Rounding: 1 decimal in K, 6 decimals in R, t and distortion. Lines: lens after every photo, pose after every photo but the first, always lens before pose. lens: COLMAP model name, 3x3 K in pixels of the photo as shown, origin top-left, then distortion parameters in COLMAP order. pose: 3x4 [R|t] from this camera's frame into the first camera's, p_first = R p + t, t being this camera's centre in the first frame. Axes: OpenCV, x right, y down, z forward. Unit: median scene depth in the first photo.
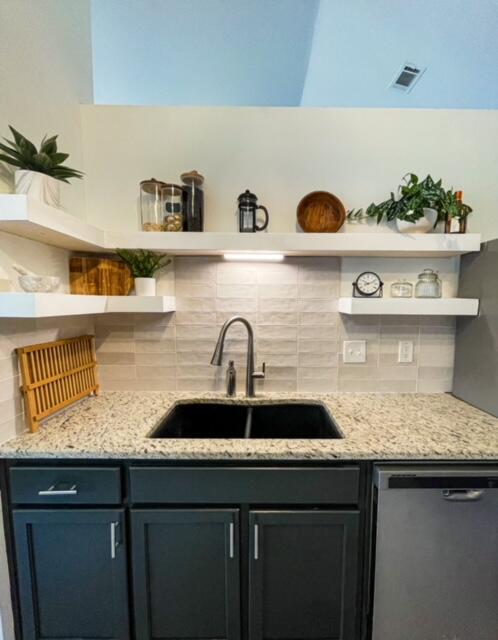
lens RADIAL K [[272.5, 0, 250.2], [0, 272.5, 329.7], [0, 0, 1]] dist [-0.002906, -0.000322]
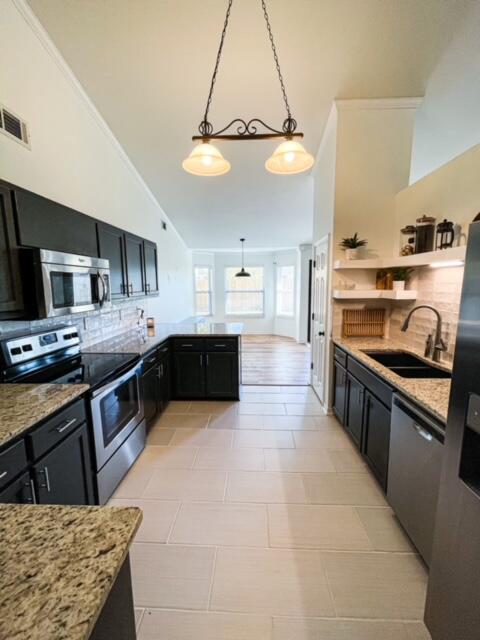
lens RADIAL K [[258.0, 0, 240.0], [0, 258.0, 320.0], [0, 0, 1]] dist [-0.000357, -0.000037]
pose [[-0.048005, 0.137056, -0.989399, 1.481053], [-0.089205, 0.985995, 0.140913, -0.076644], [0.994856, 0.095023, -0.035107, -0.004665]]
